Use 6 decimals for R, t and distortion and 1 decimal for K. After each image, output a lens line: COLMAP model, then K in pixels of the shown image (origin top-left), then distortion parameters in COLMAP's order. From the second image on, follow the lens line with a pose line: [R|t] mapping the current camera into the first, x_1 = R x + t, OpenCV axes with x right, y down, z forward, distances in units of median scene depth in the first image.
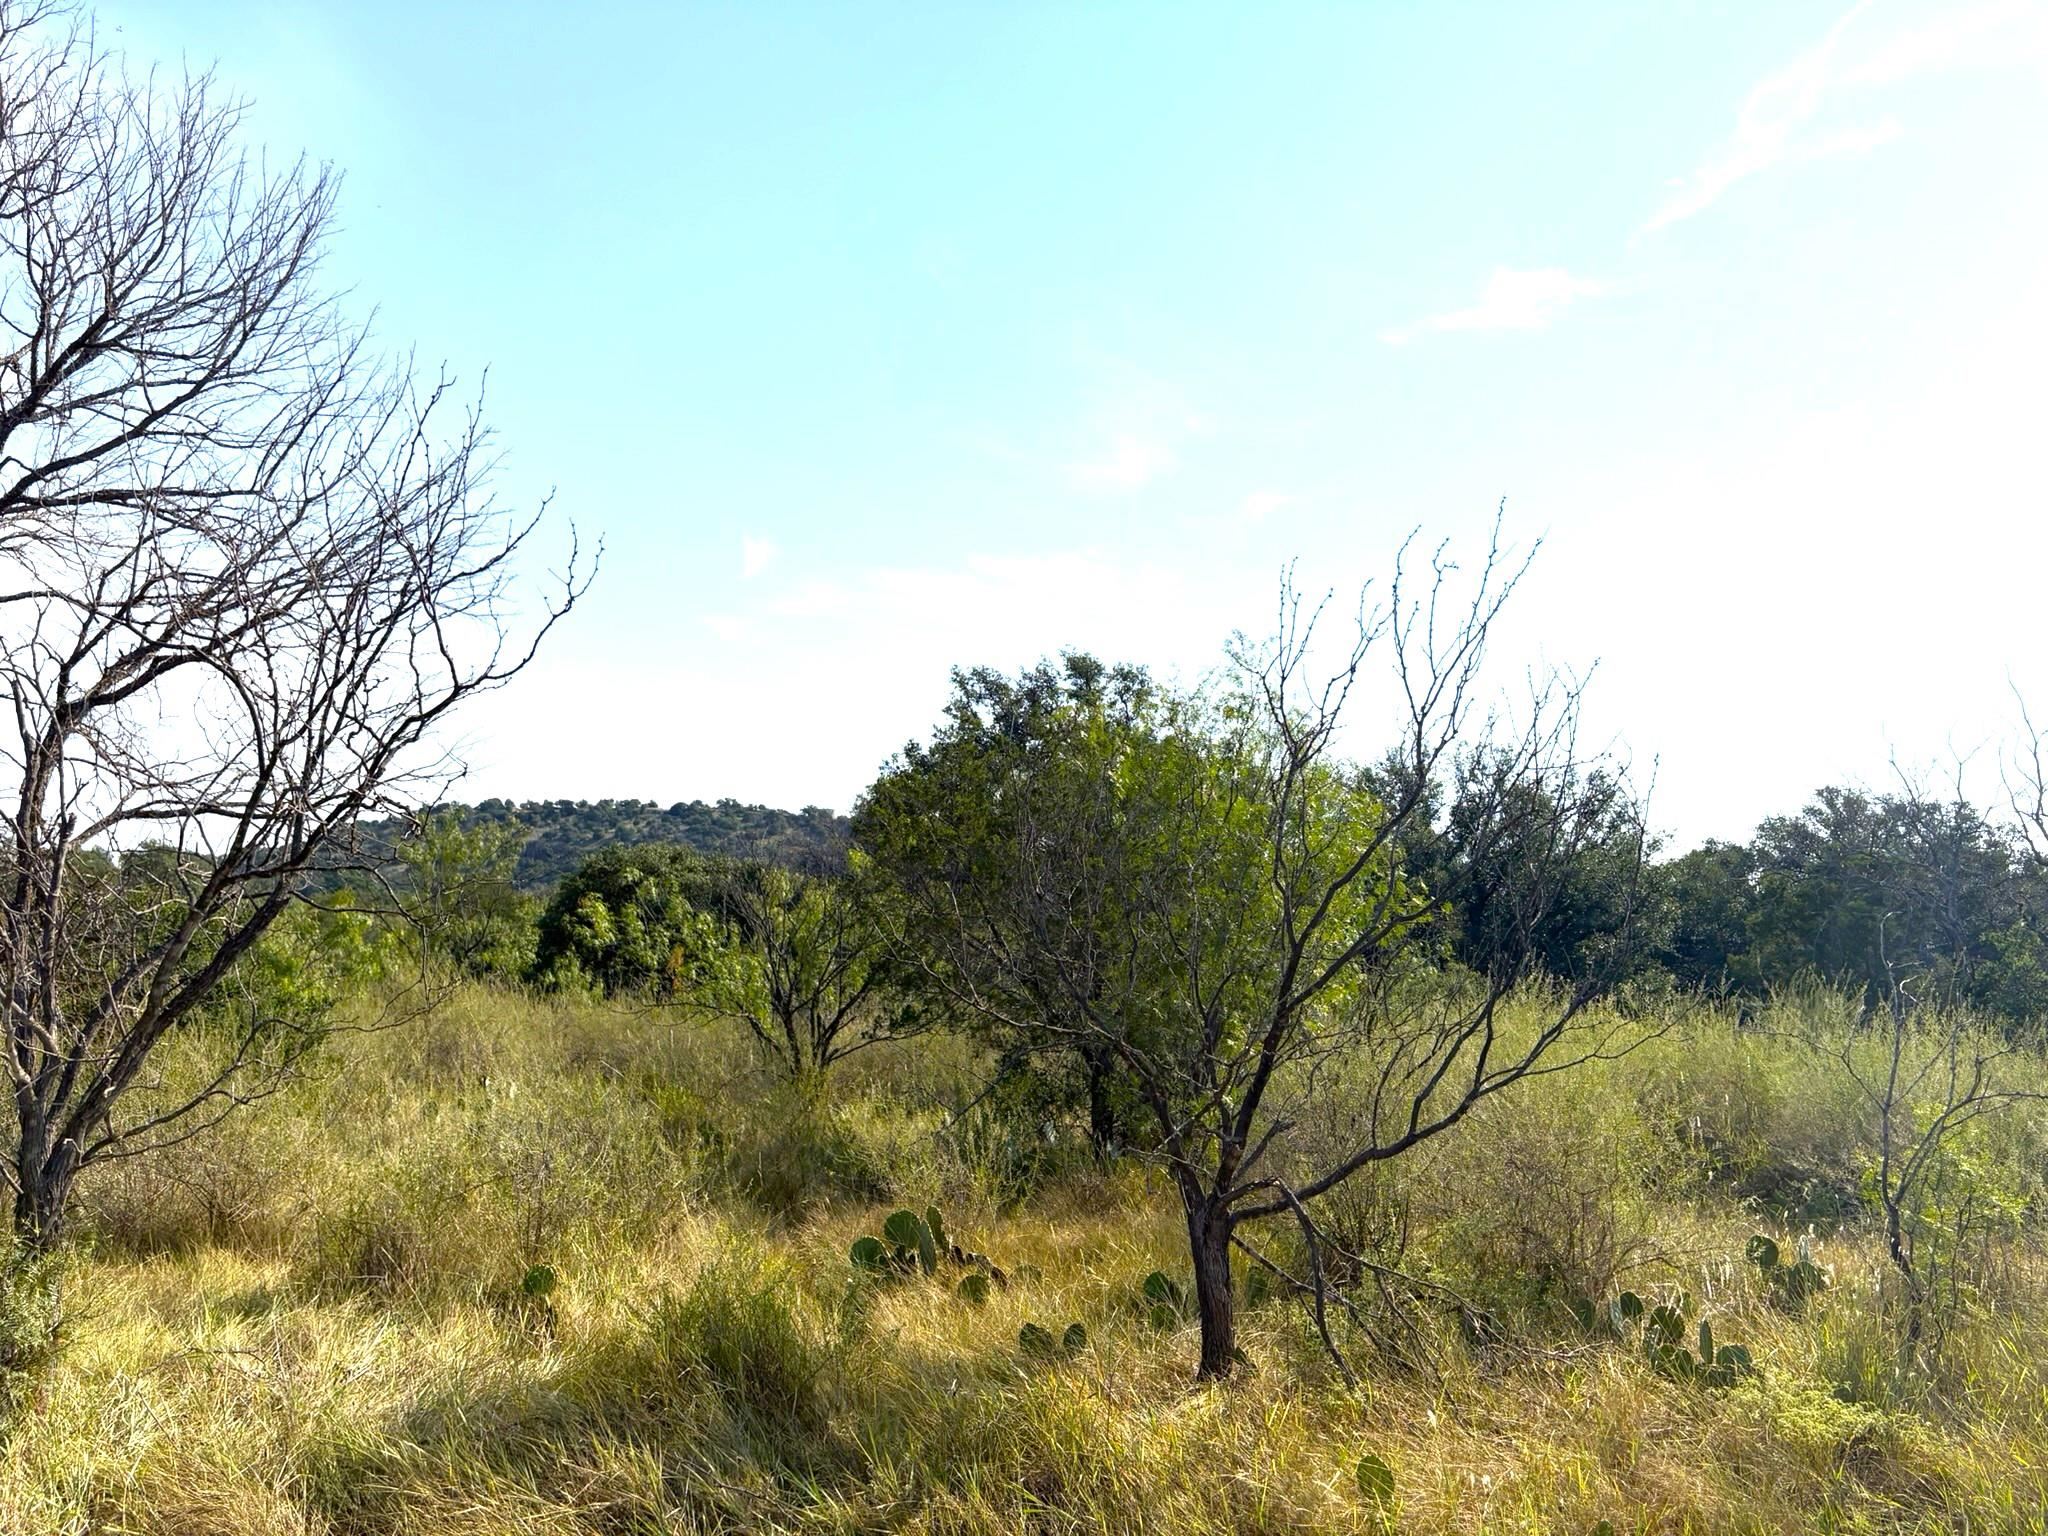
lens RADIAL K [[1553.9, 0, 1032.0], [0, 1553.9, 756.7], [0, 0, 1]] dist [0.074705, -0.002289]
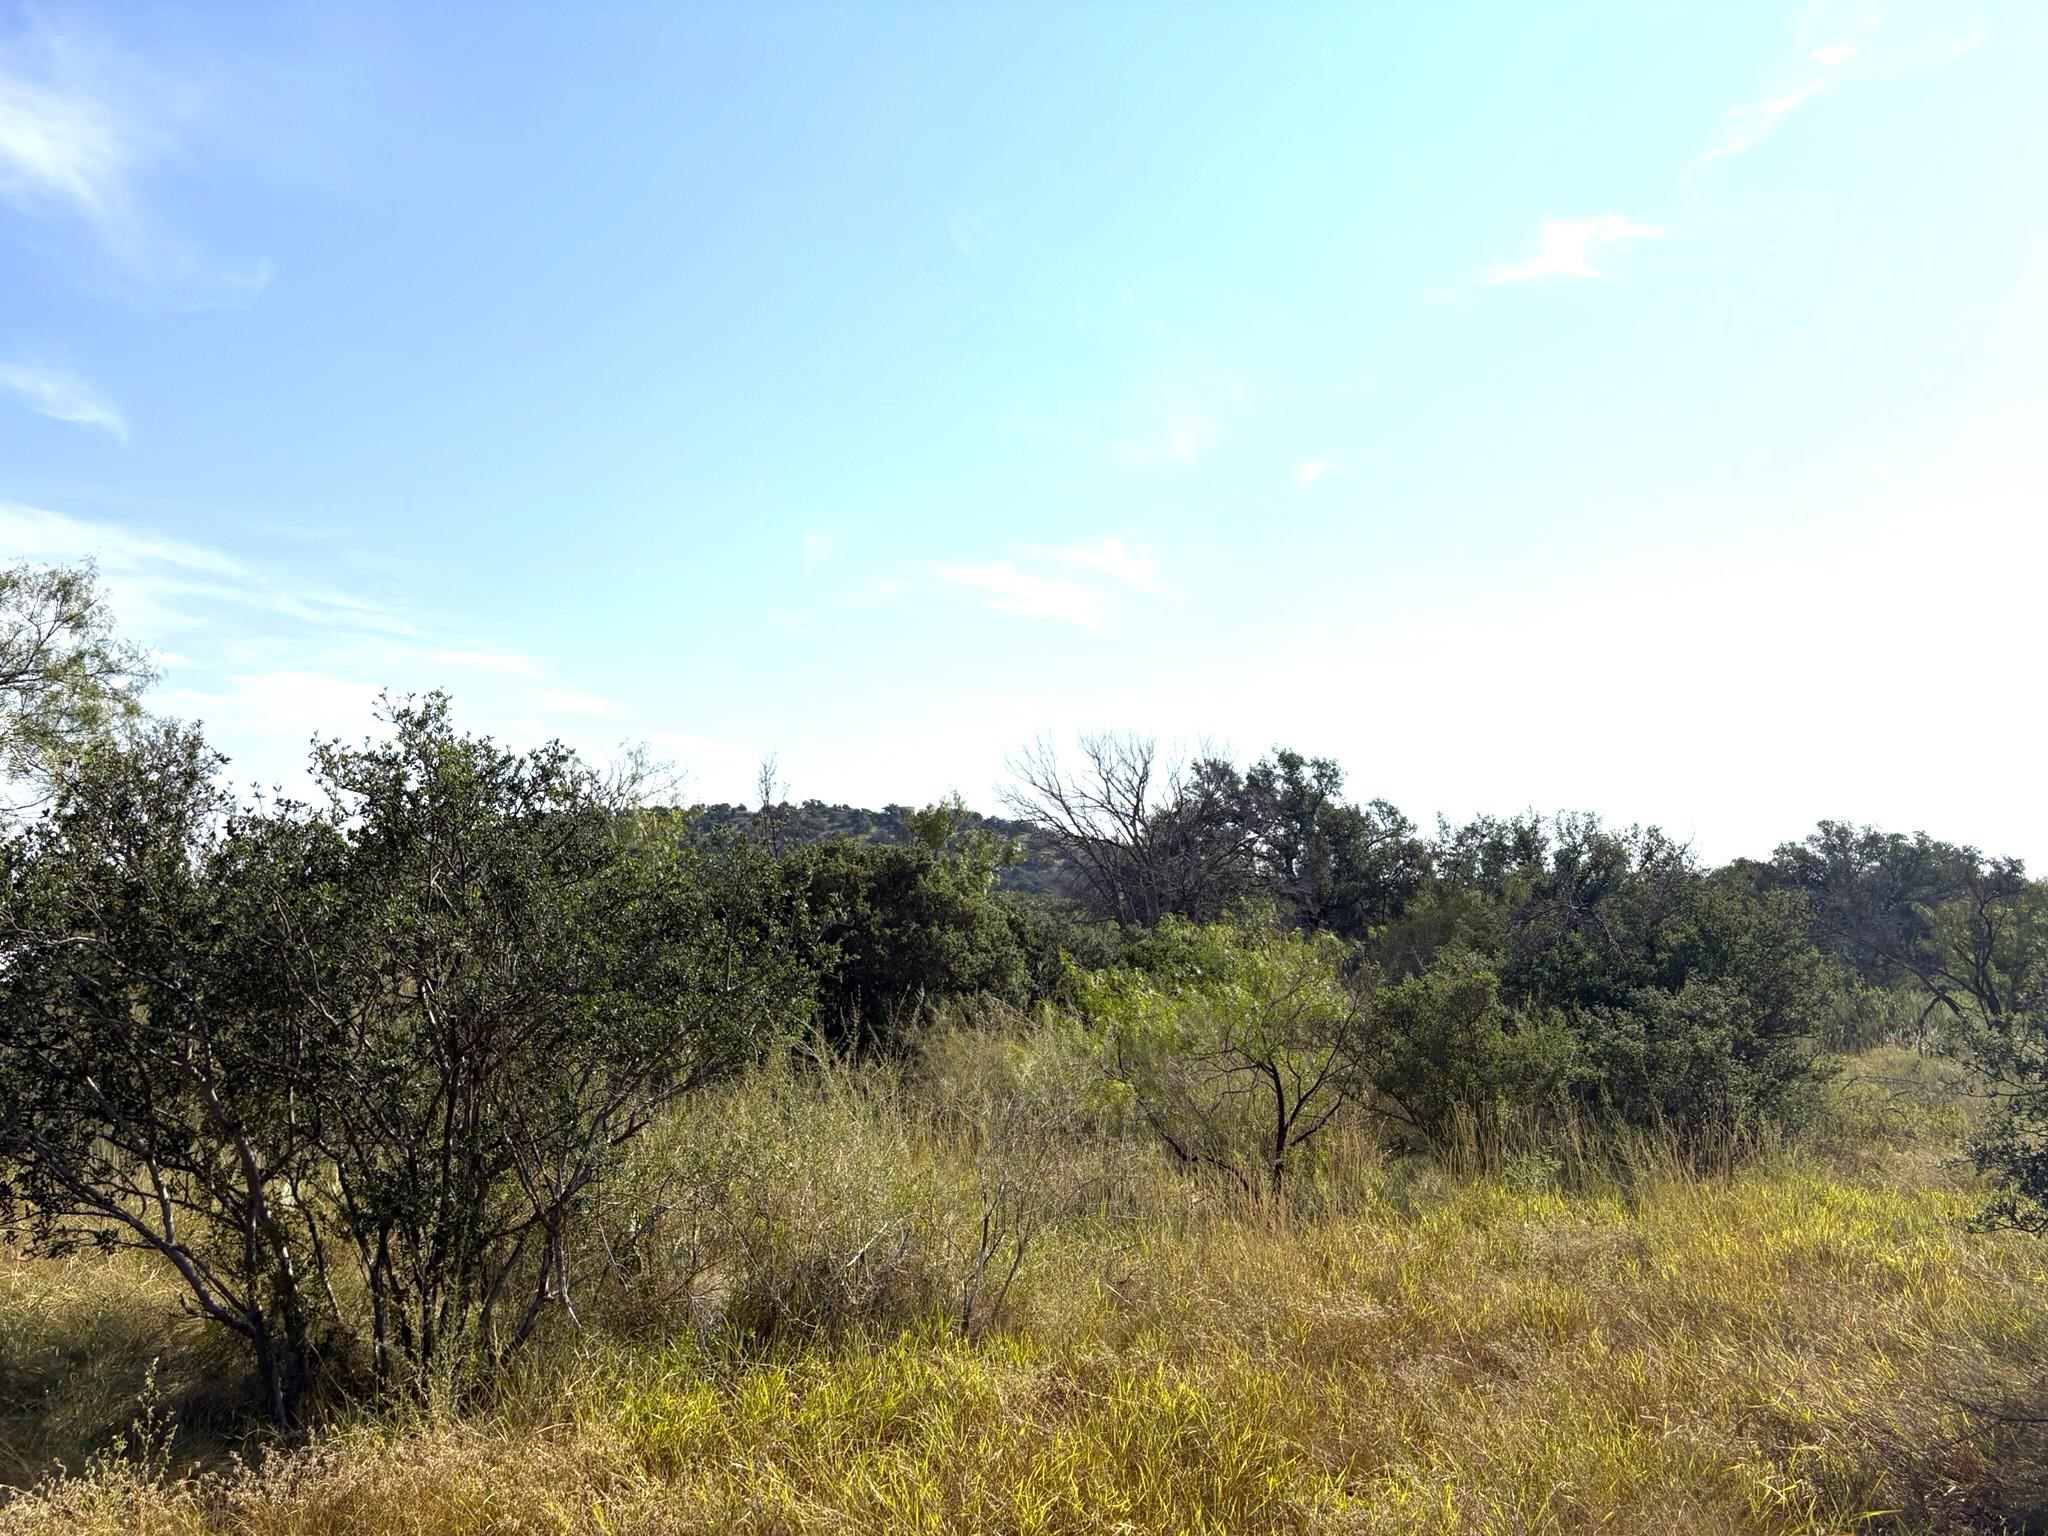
lens RADIAL K [[1553.9, 0, 1022.7], [0, 1553.9, 776.4], [0, 0, 1]] dist [0.074705, -0.002289]
pose [[0.998452, -0.035434, -0.042870, -0.145249], [0.036364, 0.999116, 0.021105, -0.077292], [0.042085, -0.022632, 0.998858, -0.435044]]
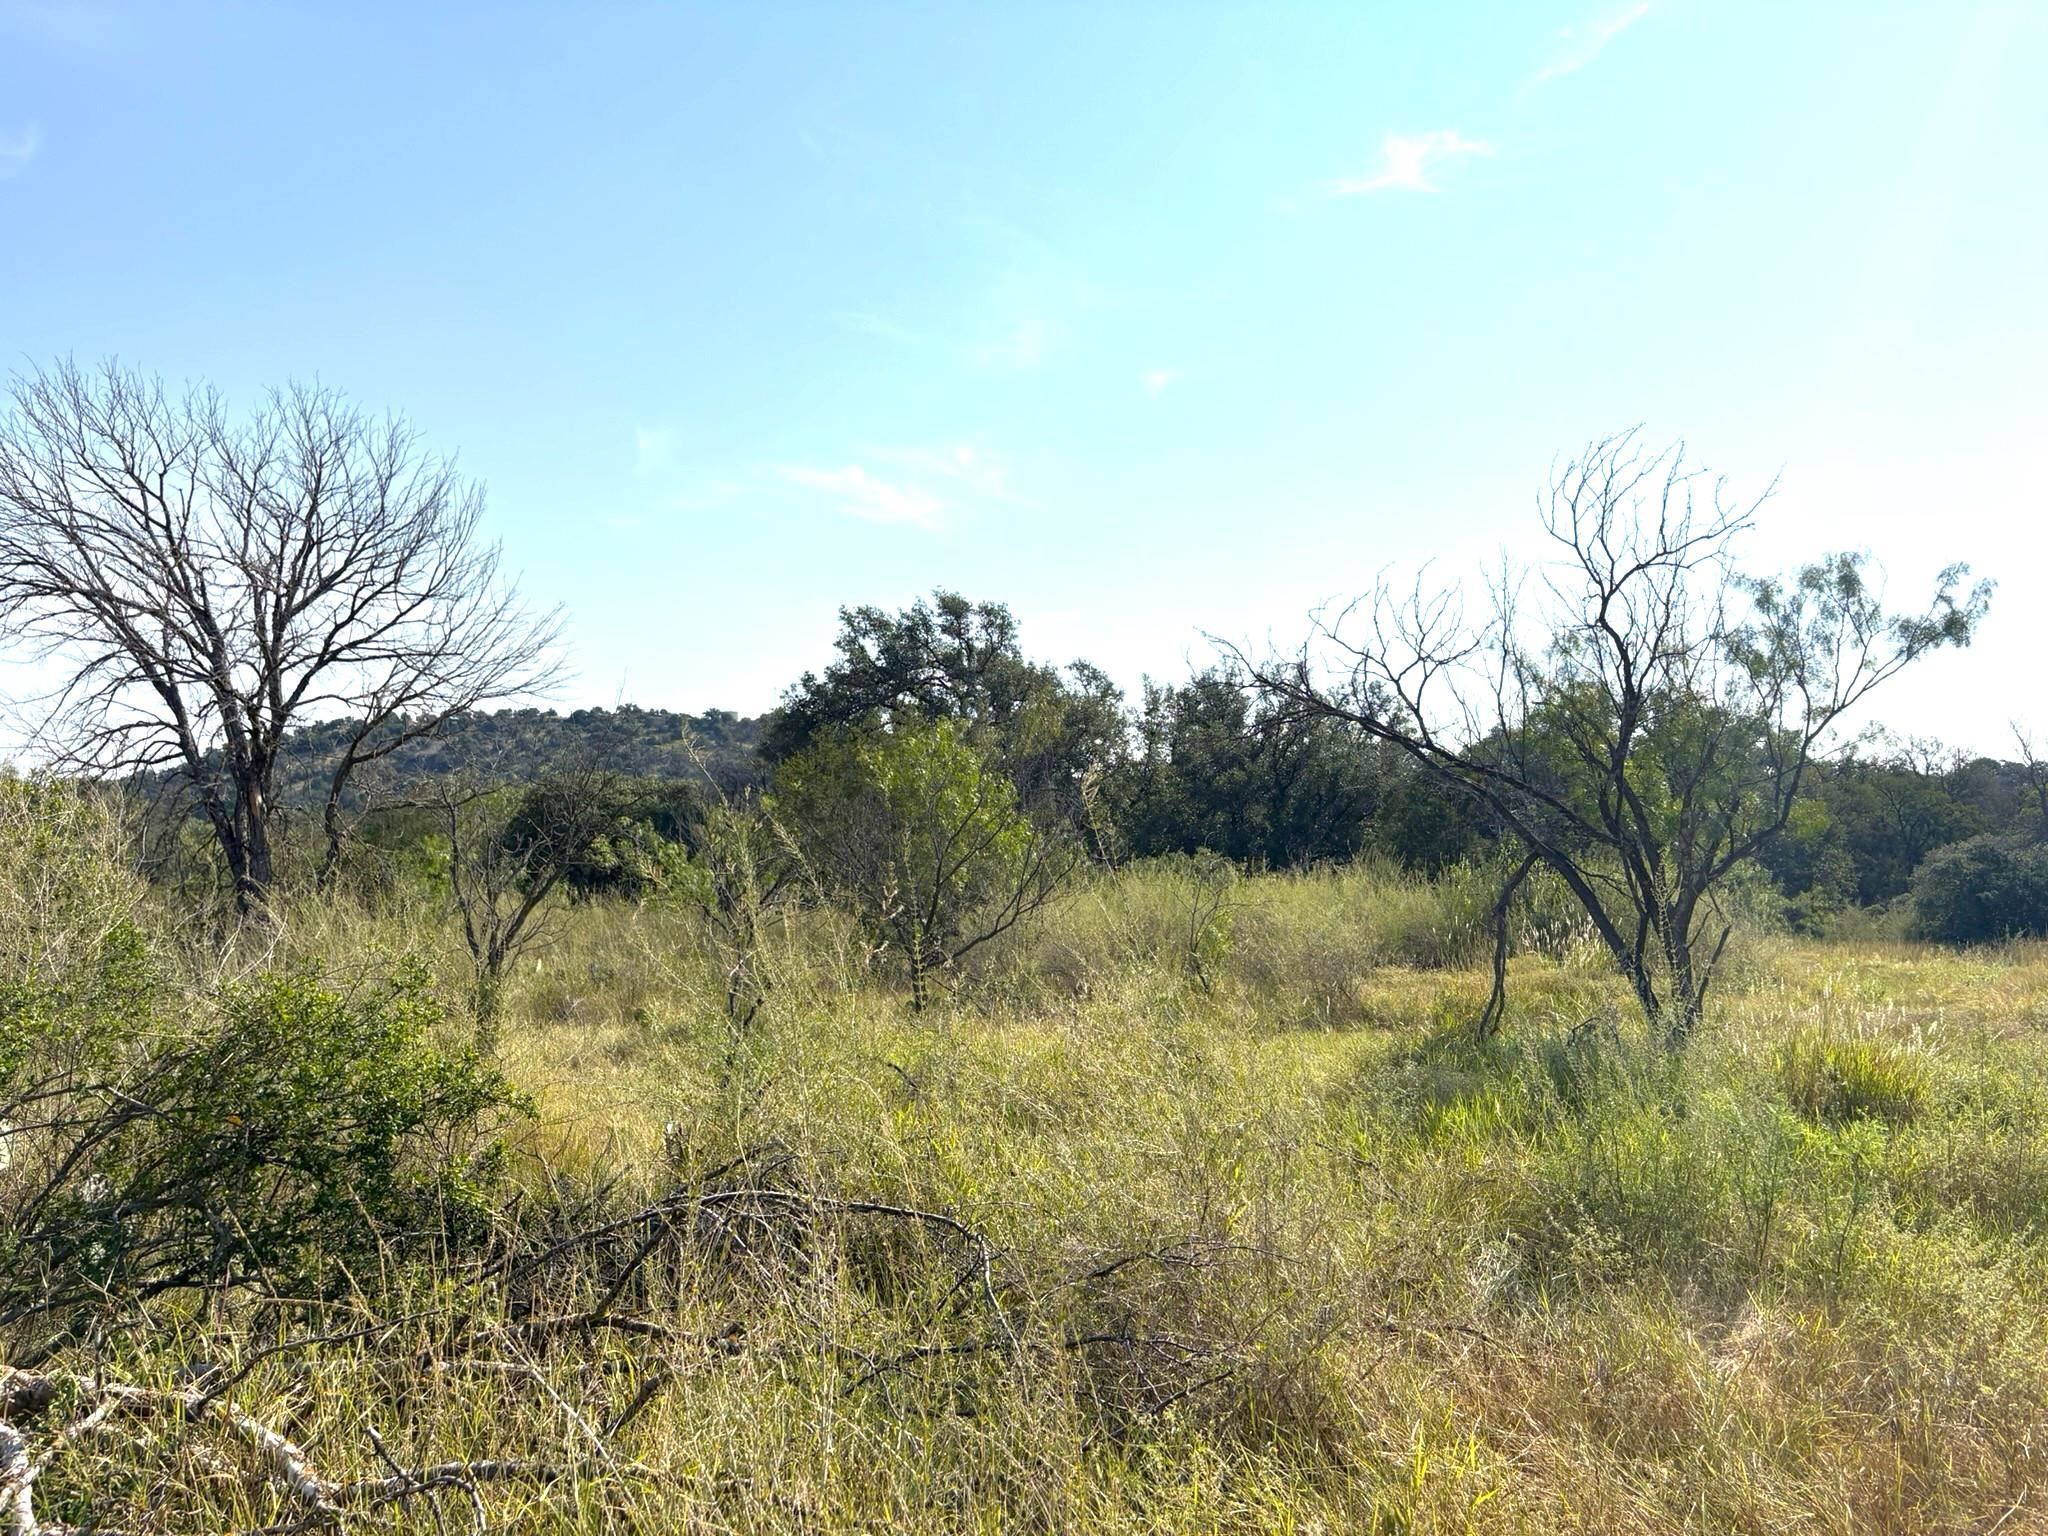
lens RADIAL K [[1553.9, 0, 1024.8], [0, 1553.9, 772.2], [0, 0, 1]] dist [0.074705, -0.002289]
pose [[0.997666, -0.040703, 0.054824, 0.016649], [0.036180, 0.996049, 0.081098, -0.024299], [-0.057909, -0.078926, 0.995197, -0.163129]]
